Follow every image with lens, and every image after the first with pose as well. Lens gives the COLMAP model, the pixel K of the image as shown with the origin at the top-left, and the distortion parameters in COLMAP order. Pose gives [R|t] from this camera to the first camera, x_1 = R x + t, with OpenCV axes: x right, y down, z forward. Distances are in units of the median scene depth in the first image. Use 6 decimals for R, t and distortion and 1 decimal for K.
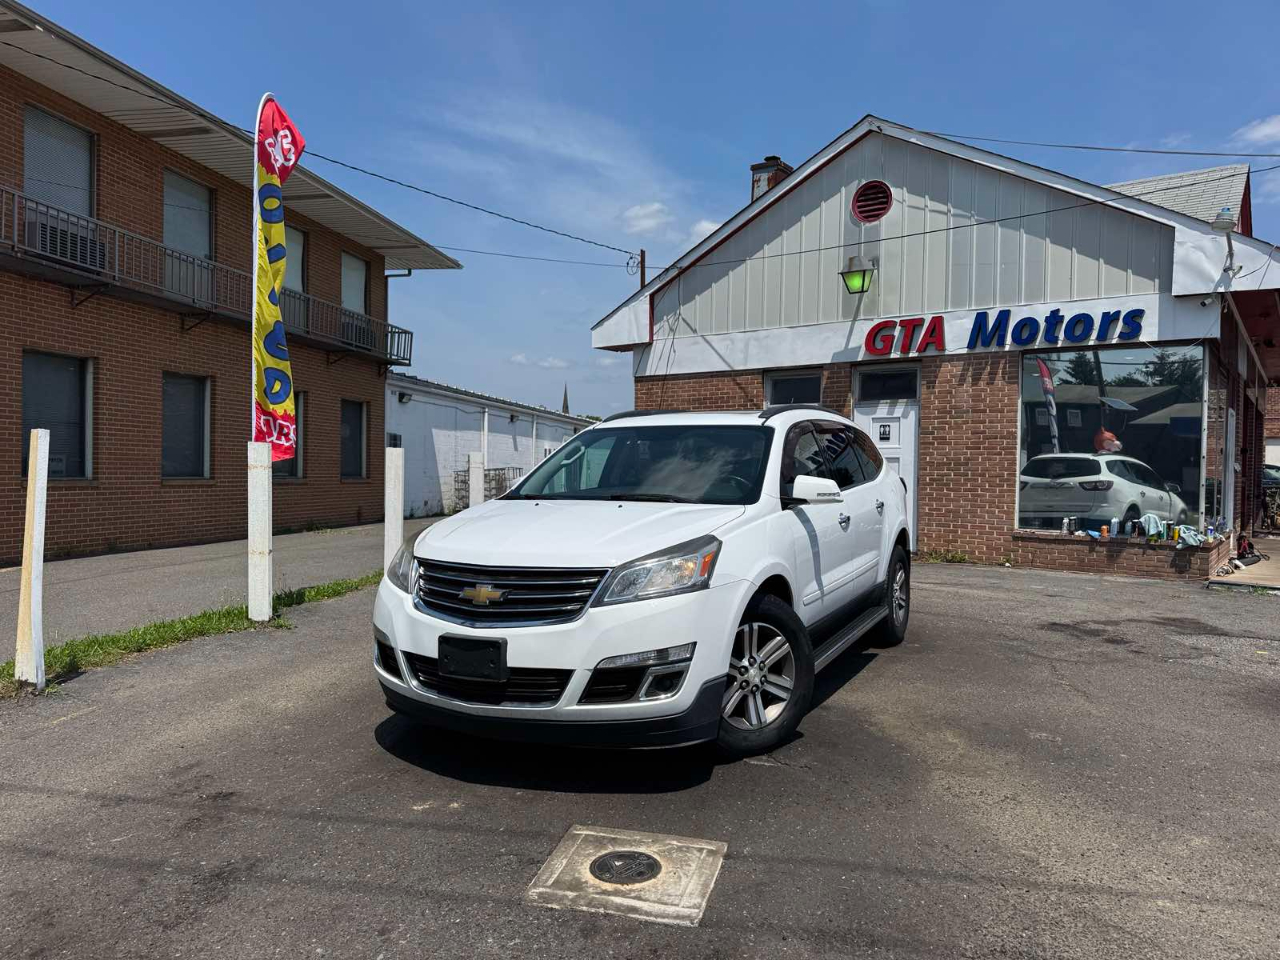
lens RADIAL K [[909.4, 0, 637.9], [0, 909.4, 476.6], [0, 0, 1]] dist [0.048717, -0.069687]
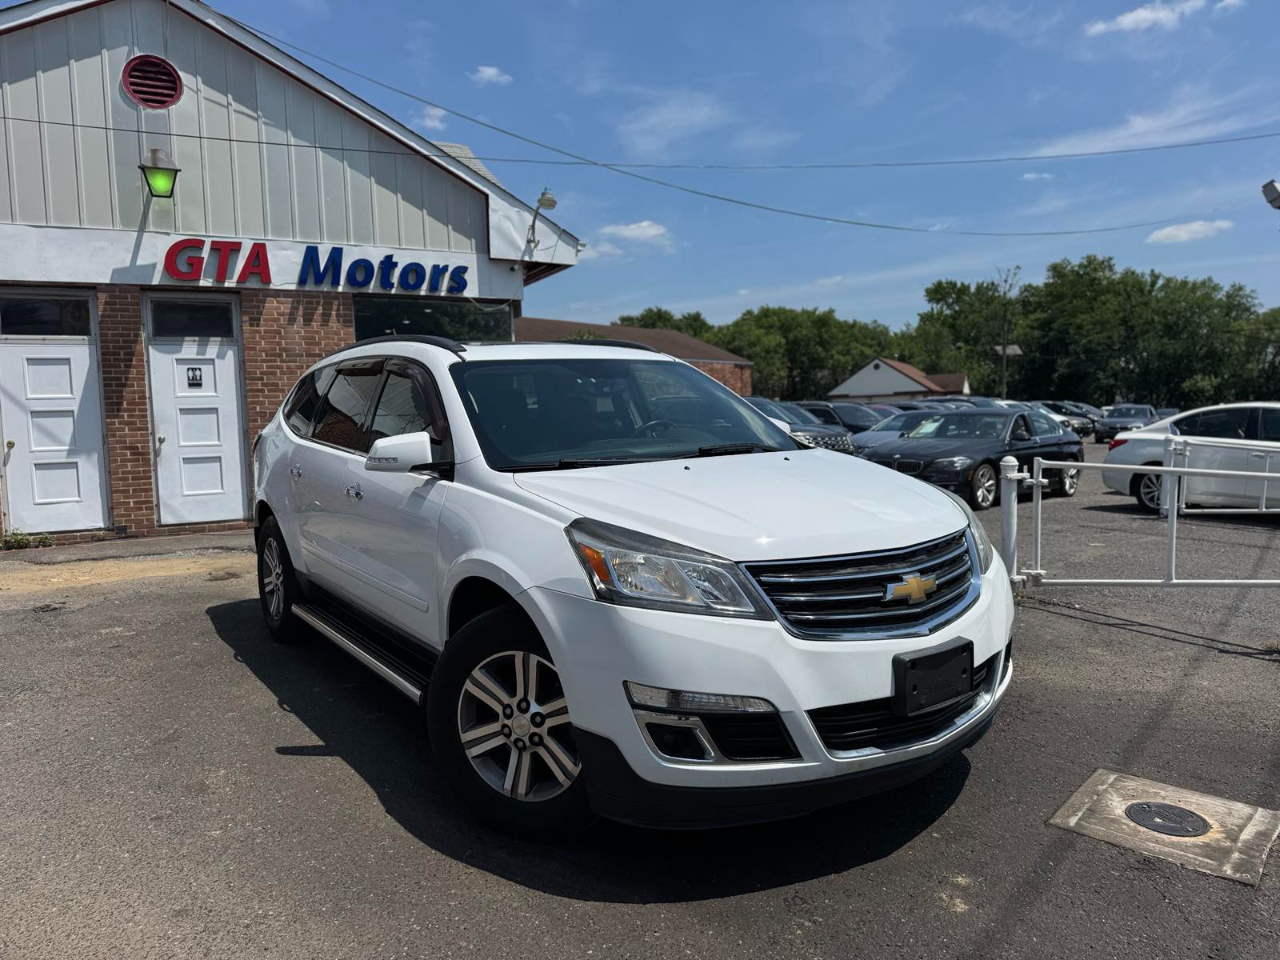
lens RADIAL K [[909.4, 0, 637.9], [0, 909.4, 476.6], [0, 0, 1]] dist [0.048717, -0.069687]
pose [[0.458484, -0.082100, 0.884902, -0.303764], [0.036694, 0.996623, 0.073454, -0.005810], [-0.887945, -0.001207, 0.459949, 0.294395]]
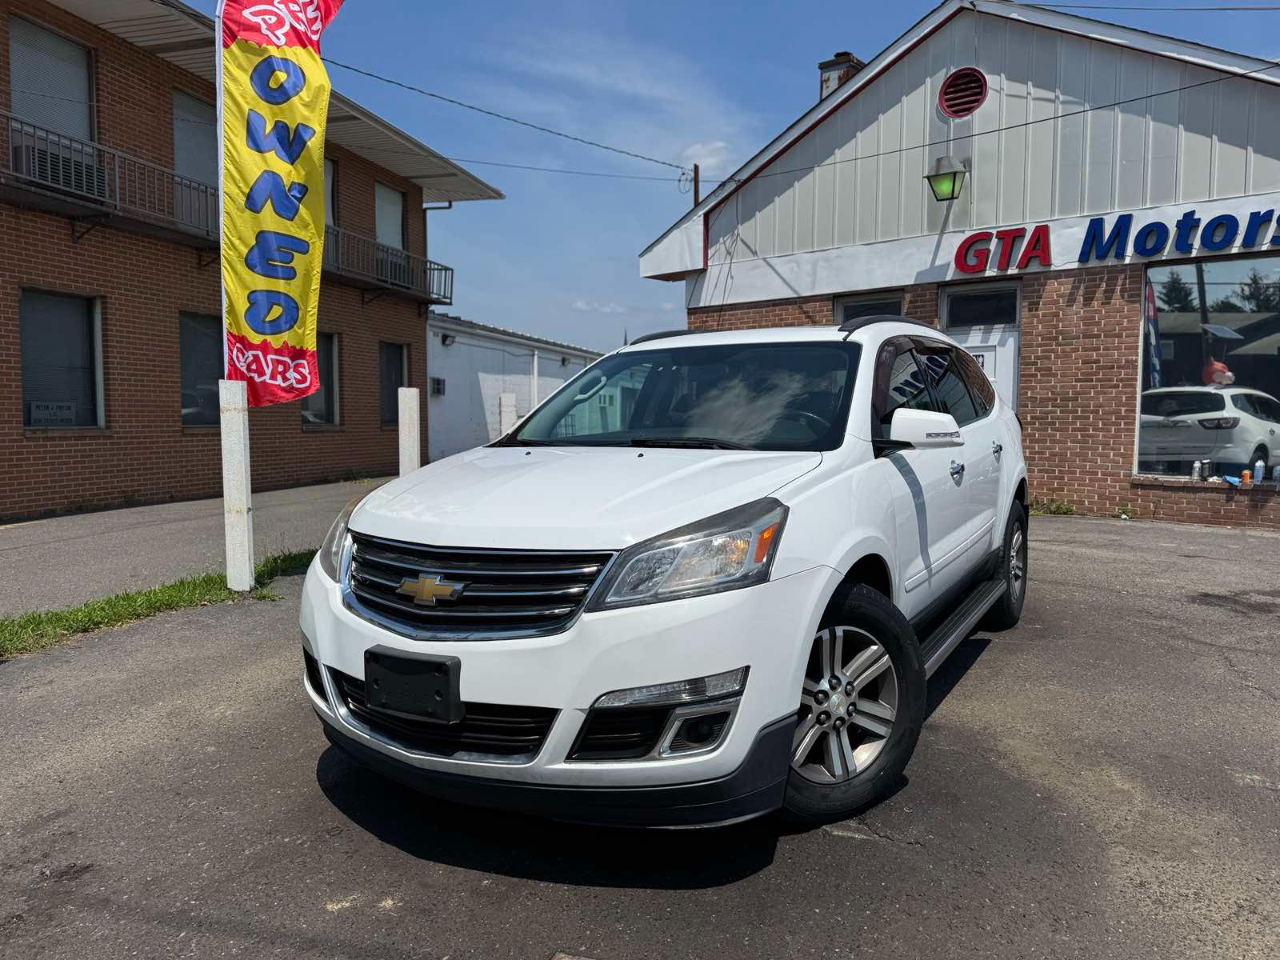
lens RADIAL K [[923.2, 0, 644.7], [0, 923.2, 467.6], [0, 0, 1]] dist [0.008184, -0.003429]
pose [[0.998151, -0.007840, -0.060277, 0.010013], [0.010825, 0.998723, 0.049351, 0.003039], [0.059813, -0.049913, 0.996961, 0.116051]]
